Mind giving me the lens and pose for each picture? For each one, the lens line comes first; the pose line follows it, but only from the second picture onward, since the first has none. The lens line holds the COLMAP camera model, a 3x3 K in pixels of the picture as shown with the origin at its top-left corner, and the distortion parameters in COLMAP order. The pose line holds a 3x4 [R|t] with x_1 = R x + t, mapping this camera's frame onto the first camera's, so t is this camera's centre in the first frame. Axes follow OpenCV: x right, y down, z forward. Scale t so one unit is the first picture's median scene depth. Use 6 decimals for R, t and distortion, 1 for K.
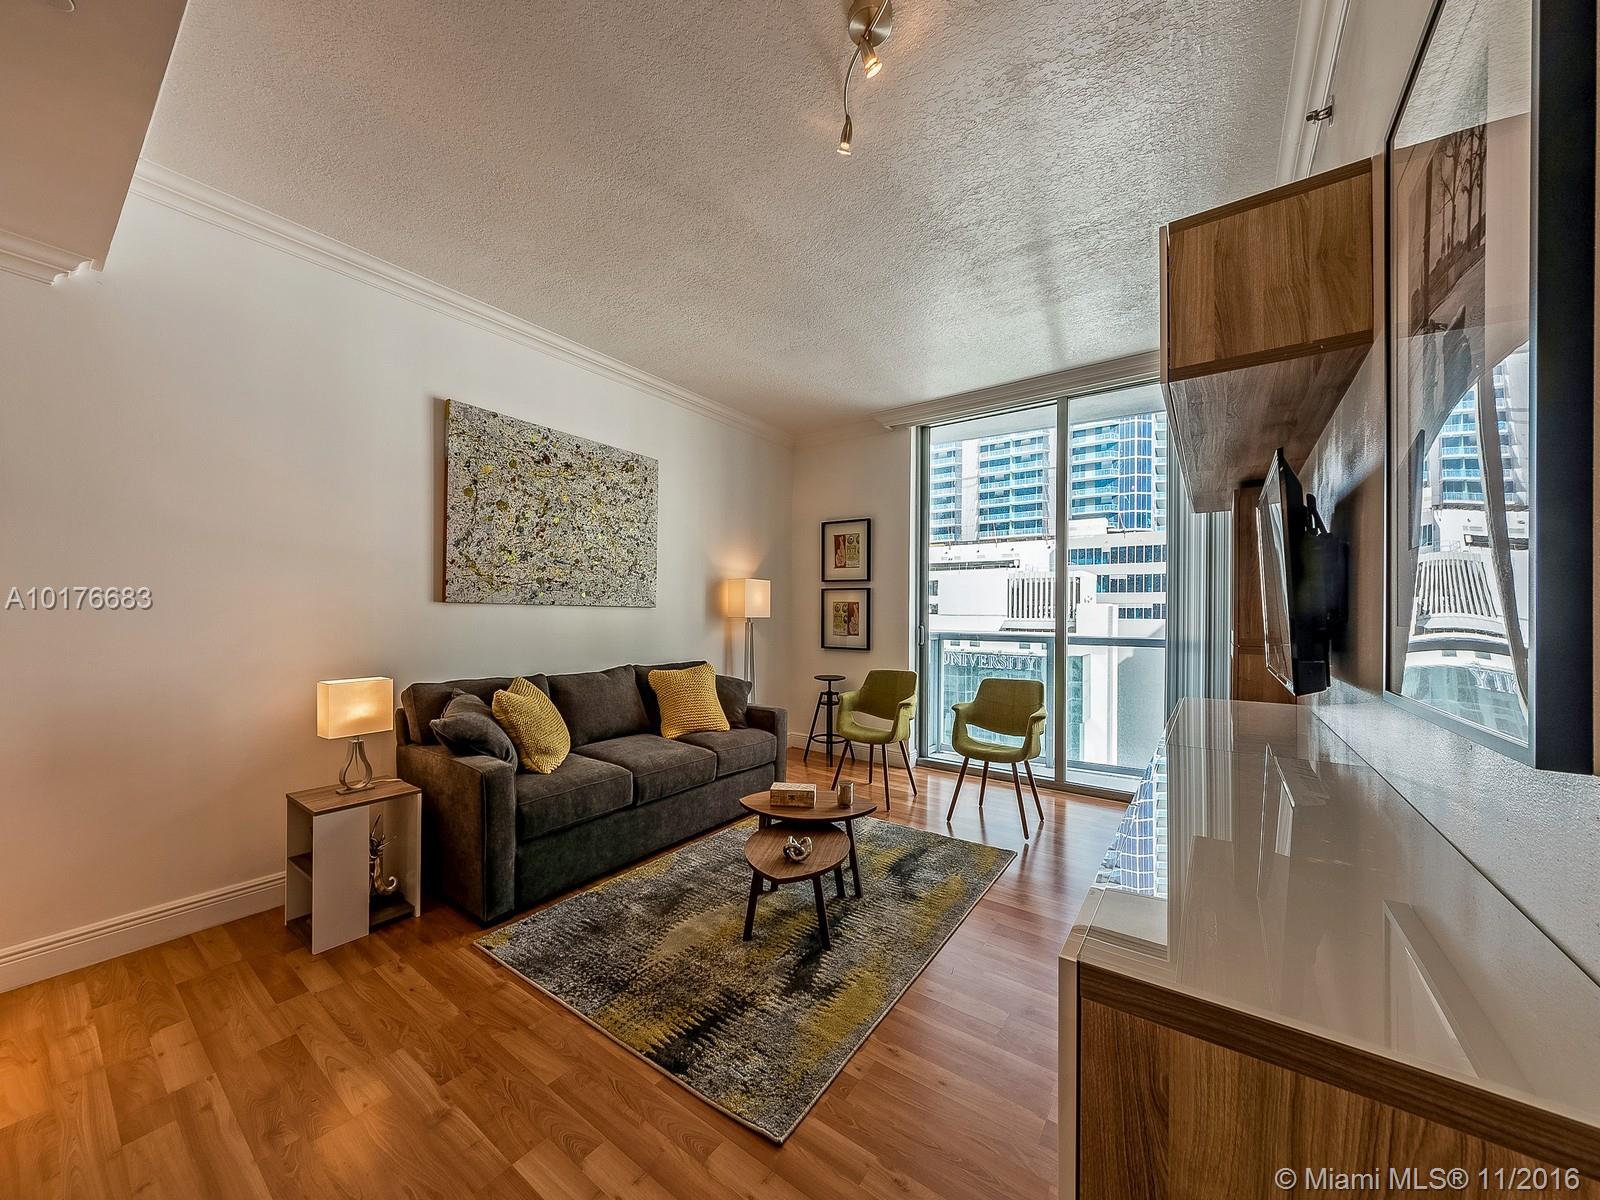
lens RADIAL K [[591.0, 0, 786.1], [0, 591.0, 614.4], [0, 0, 1]] dist [-0.011167, 0.001385]
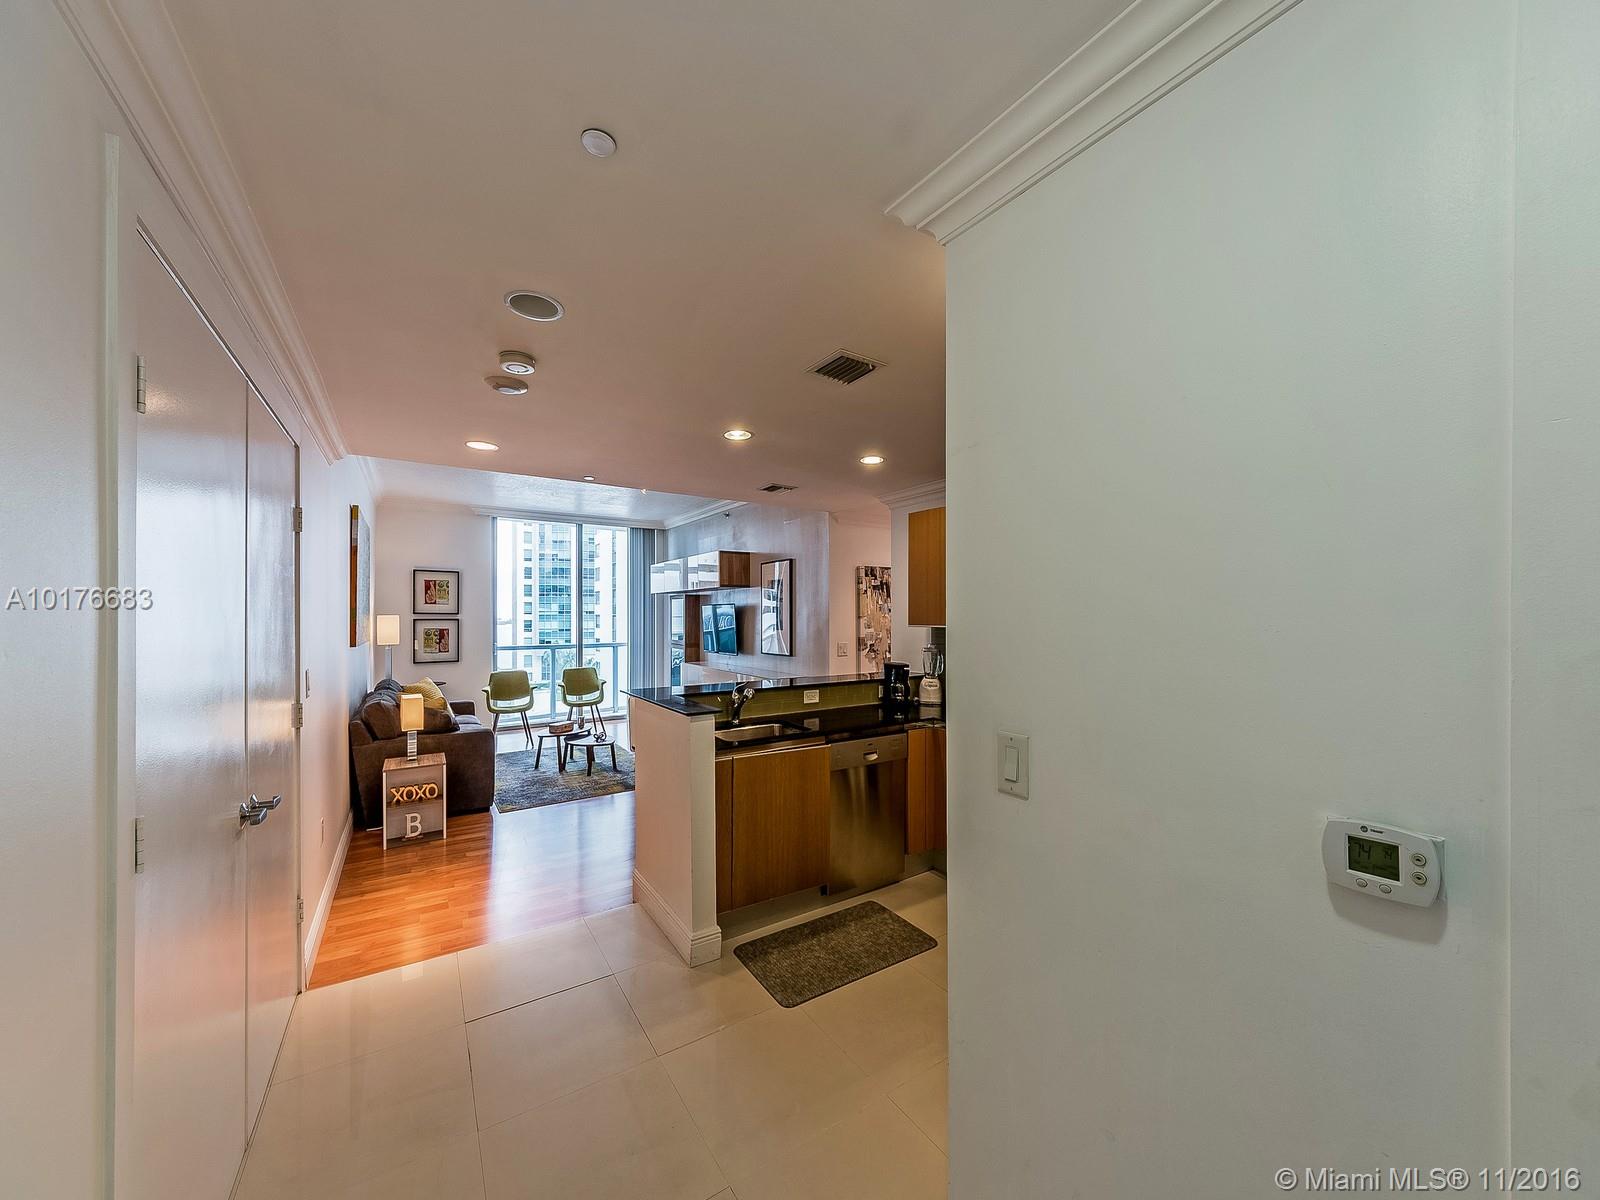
lens RADIAL K [[591.0, 0, 799.4], [0, 591.0, 619.1], [0, 0, 1]] dist [-0.011167, 0.001385]
pose [[0.352422, -0.013916, 0.935738, -1.250675], [0.003793, 0.999902, 0.013442, -0.081714], [-0.935834, -0.001188, 0.352440, -0.422472]]
